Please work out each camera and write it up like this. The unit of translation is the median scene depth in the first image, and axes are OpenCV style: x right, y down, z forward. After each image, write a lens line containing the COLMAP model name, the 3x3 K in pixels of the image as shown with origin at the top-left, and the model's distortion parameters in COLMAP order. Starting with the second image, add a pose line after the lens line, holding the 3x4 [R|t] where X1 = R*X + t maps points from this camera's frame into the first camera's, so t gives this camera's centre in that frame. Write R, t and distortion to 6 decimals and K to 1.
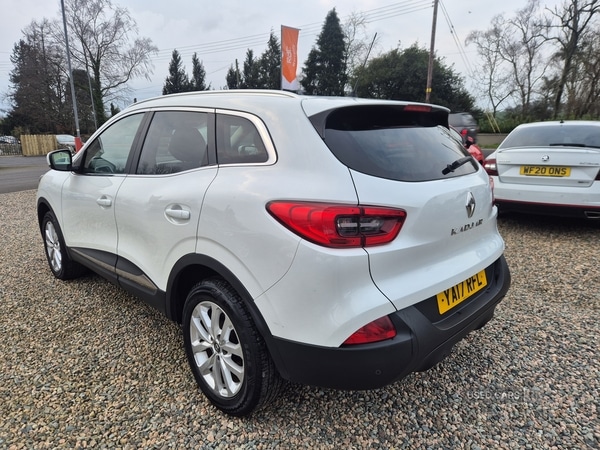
lens RADIAL K [[398.9, 0, 300.7], [0, 398.9, 222.1], [0, 0, 1]] dist [0.062046, -0.049527]
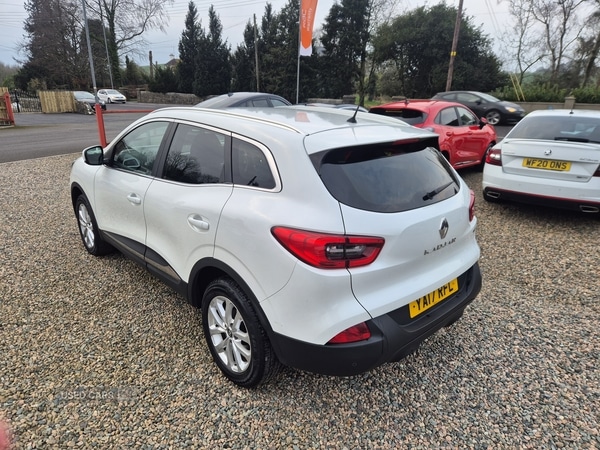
lens RADIAL K [[398.9, 0, 302.8], [0, 398.9, 226.5], [0, 0, 1]] dist [0.062046, -0.049527]
pose [[0.998921, 0.036748, -0.028397, 0.027368], [-0.033505, 0.993663, 0.107291, -0.109893], [0.032160, -0.106224, 0.993822, -0.128830]]
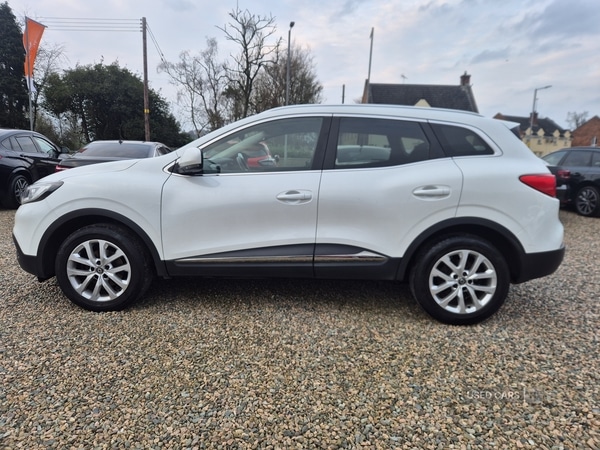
lens RADIAL K [[398.9, 0, 297.5], [0, 398.9, 214.1], [0, 0, 1]] dist [0.062046, -0.049527]
pose [[0.736427, -0.066938, 0.673197, -1.166130], [0.114768, 0.993030, -0.026807, 0.027435], [-0.666711, 0.097004, 0.738977, 0.218306]]
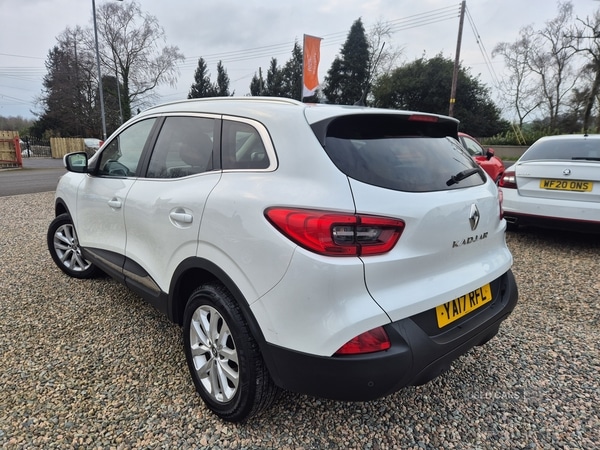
lens RADIAL K [[398.9, 0, 301.0], [0, 398.9, 225.1], [0, 0, 1]] dist [0.062046, -0.049527]
pose [[0.998419, 0.030805, -0.047009, 0.032654], [-0.031381, 0.999441, -0.011550, 0.000505], [0.046627, 0.013007, 0.998828, 0.002057]]
